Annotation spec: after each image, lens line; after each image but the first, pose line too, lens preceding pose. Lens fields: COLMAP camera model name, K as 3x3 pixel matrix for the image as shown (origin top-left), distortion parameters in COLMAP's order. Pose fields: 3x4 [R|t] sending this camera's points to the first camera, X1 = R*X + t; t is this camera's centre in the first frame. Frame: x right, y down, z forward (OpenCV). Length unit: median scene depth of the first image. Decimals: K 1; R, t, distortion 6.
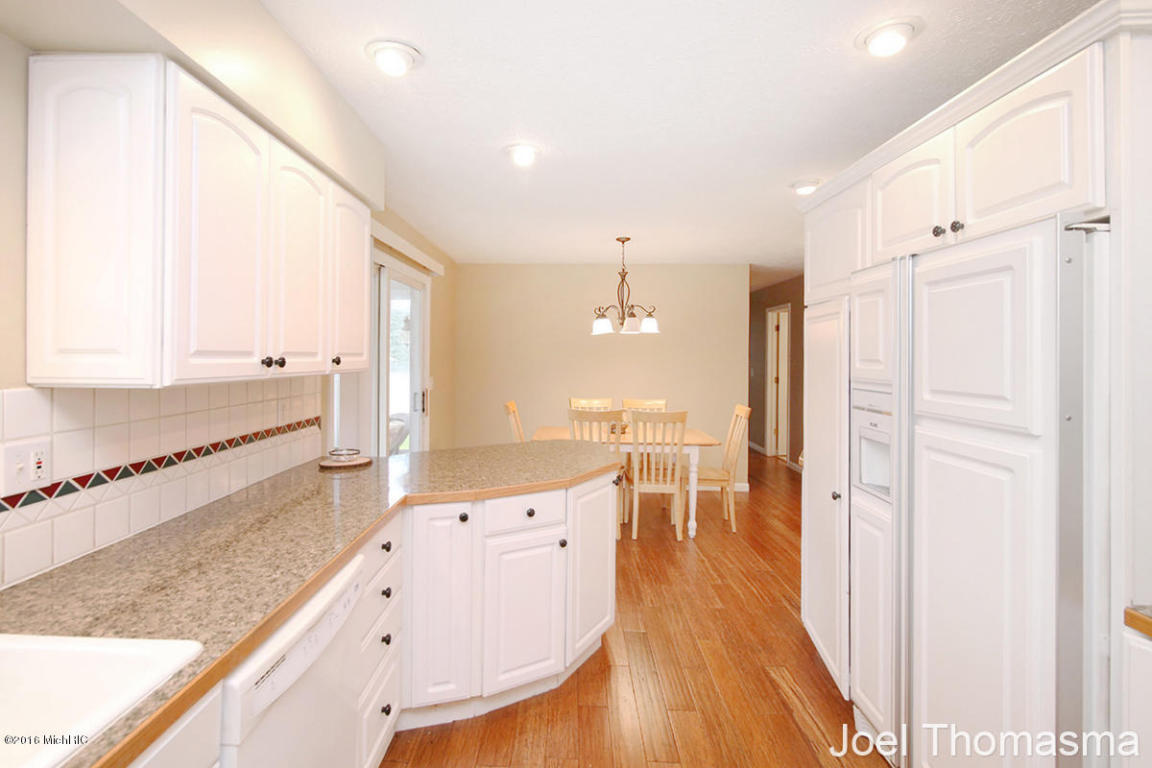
lens RADIAL K [[555.3, 0, 540.9], [0, 555.3, 354.7], [0, 0, 1]] dist [0.001128, -0.001388]
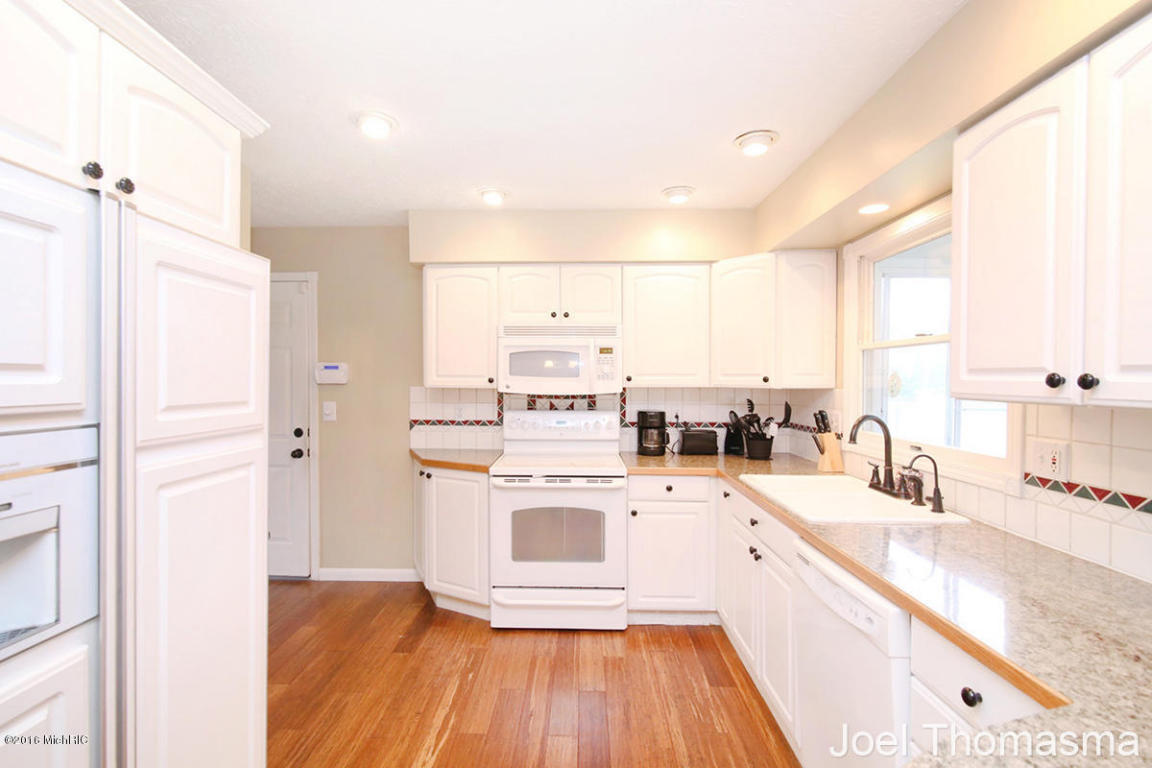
lens RADIAL K [[532.0, 0, 572.8], [0, 532.0, 385.1], [0, 0, 1]] dist [-0.003035, 0.002566]
pose [[-0.999520, -0.010239, -0.029254, 0.139252], [-0.010616, 0.999862, 0.012748, 0.013809], [0.029119, 0.013052, -0.999491, 1.352976]]
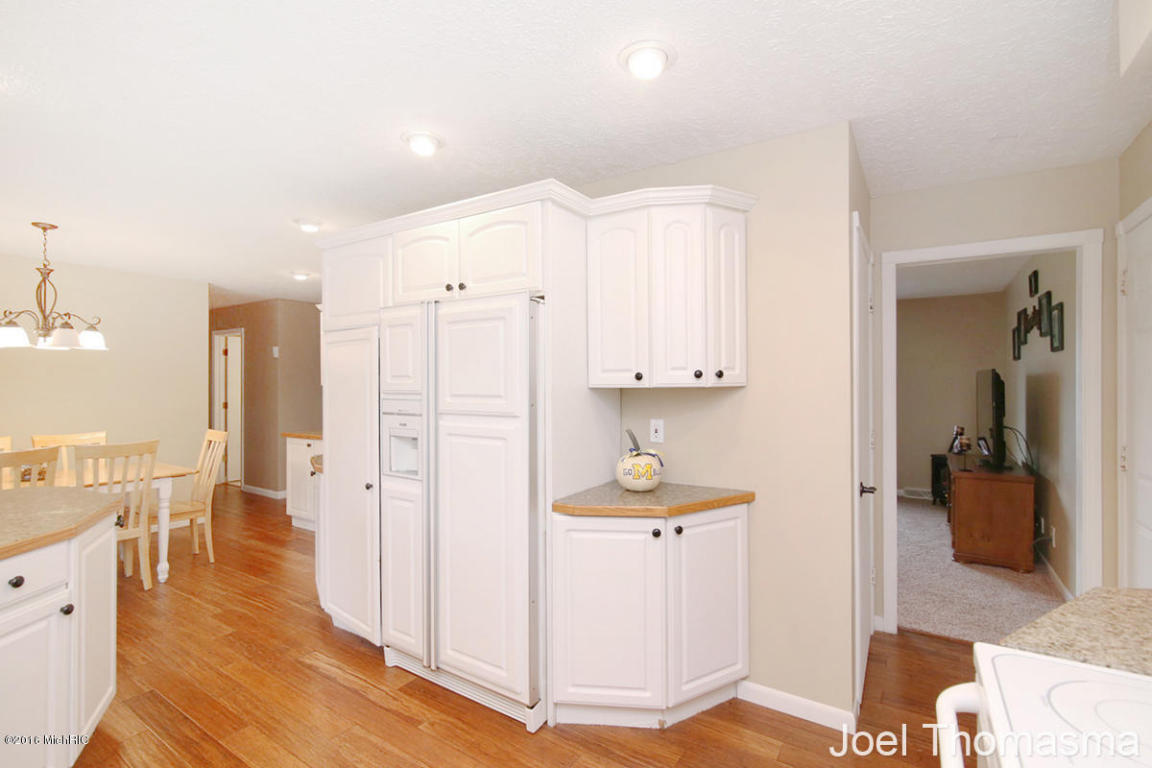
lens RADIAL K [[532.0, 0, 570.0], [0, 532.0, 382.6], [0, 0, 1]] dist [-0.003035, 0.002566]
pose [[0.505610, -0.002745, 0.862758, -0.270996], [0.003454, 0.999993, 0.001158, 0.023068], [-0.862755, 0.002395, 0.505616, 0.011363]]
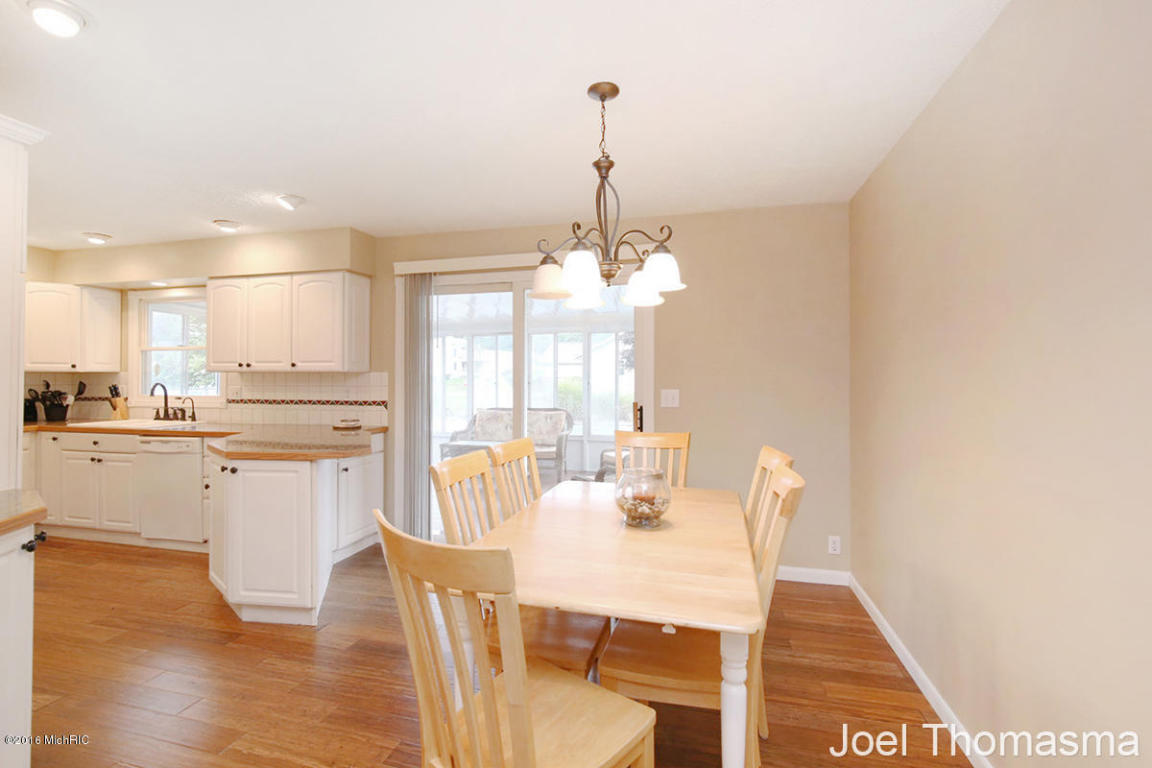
lens RADIAL K [[532.0, 0, 557.6], [0, 532.0, 368.5], [0, 0, 1]] dist [-0.003035, 0.002566]
pose [[-0.213587, -0.018534, -0.976748, 1.327554], [0.000164, 0.999819, -0.019008, 0.062467], [0.976924, -0.004220, -0.213545, 2.412495]]
